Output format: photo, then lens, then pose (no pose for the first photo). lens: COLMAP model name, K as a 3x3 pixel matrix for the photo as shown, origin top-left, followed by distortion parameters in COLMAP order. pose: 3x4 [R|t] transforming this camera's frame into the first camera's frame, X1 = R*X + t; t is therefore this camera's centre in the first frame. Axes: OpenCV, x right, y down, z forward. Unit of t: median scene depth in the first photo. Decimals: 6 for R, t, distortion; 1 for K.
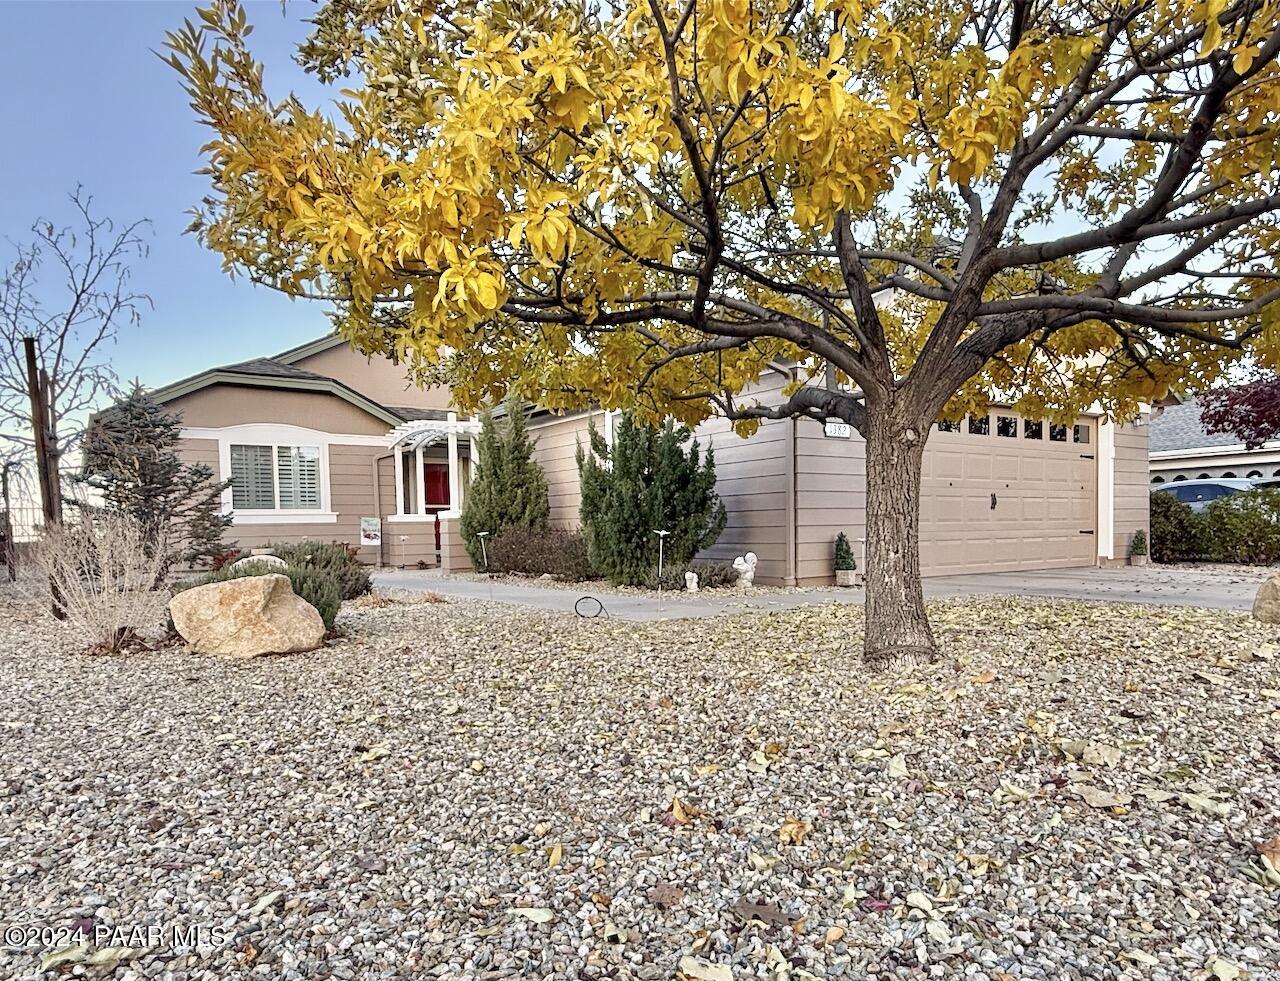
lens RADIAL K [[863.5, 0, 693.8], [0, 863.5, 566.8], [0, 0, 1]] dist [-0.001239, 0.000688]
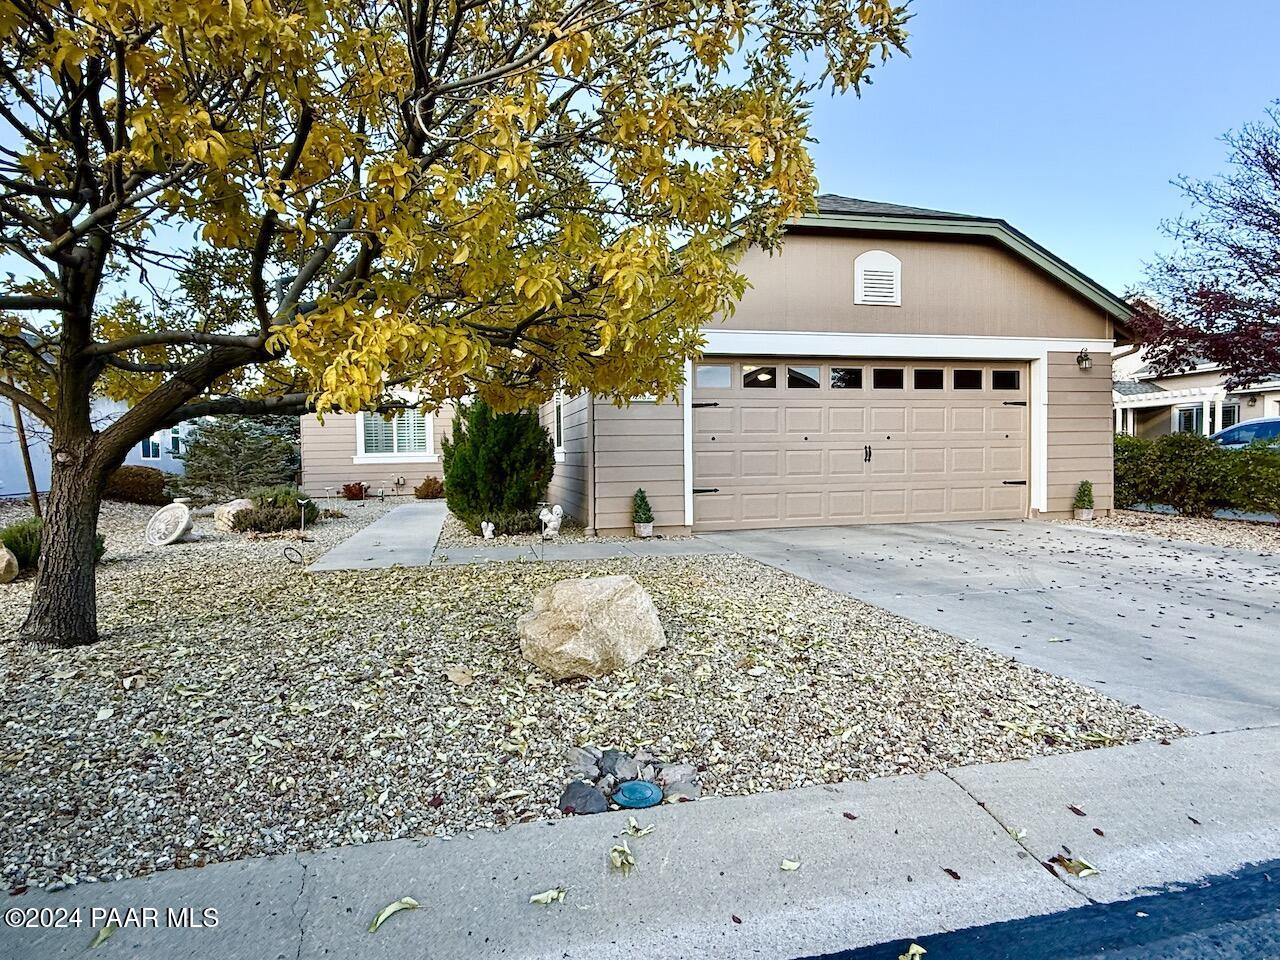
lens RADIAL K [[724.5, 0, 640.0], [0, 724.5, 480.0], [0, 0, 1]] dist [0.001079, 0.000053]
pose [[0.922510, 0.015789, -0.385649, 0.378368], [-0.016389, 0.999864, 0.001731, -0.037356], [0.385624, 0.004723, 0.922644, 0.104777]]
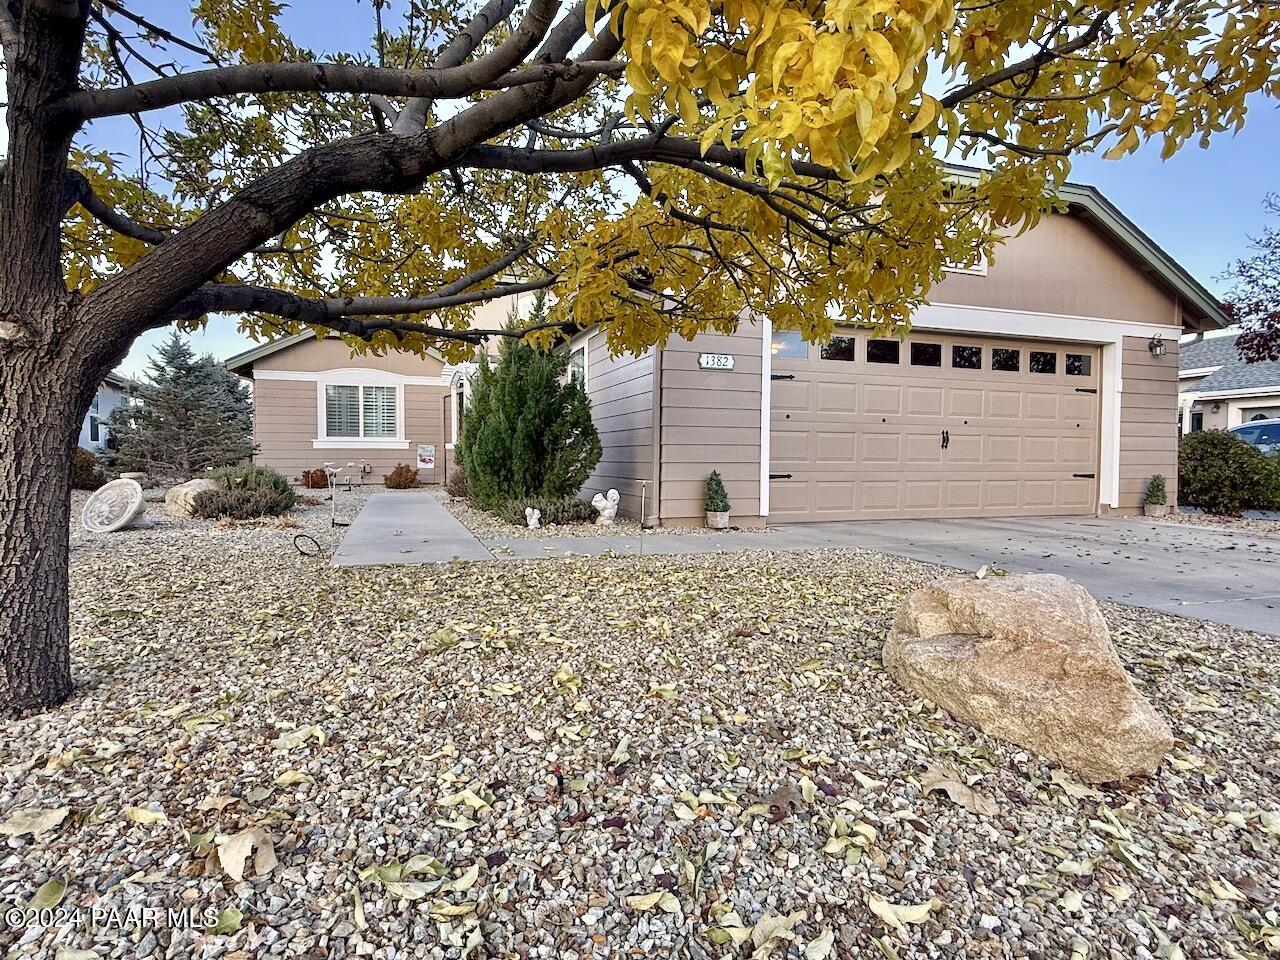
lens RADIAL K [[699.6, 0, 640.0], [0, 699.6, 480.0], [0, 0, 1]] dist [0.000788, -0.000091]
pose [[0.957777, 0.031322, -0.285802, 0.222360], [-0.033912, 0.999416, -0.004116, -0.017337], [0.285506, 0.013634, 0.958280, 0.182322]]
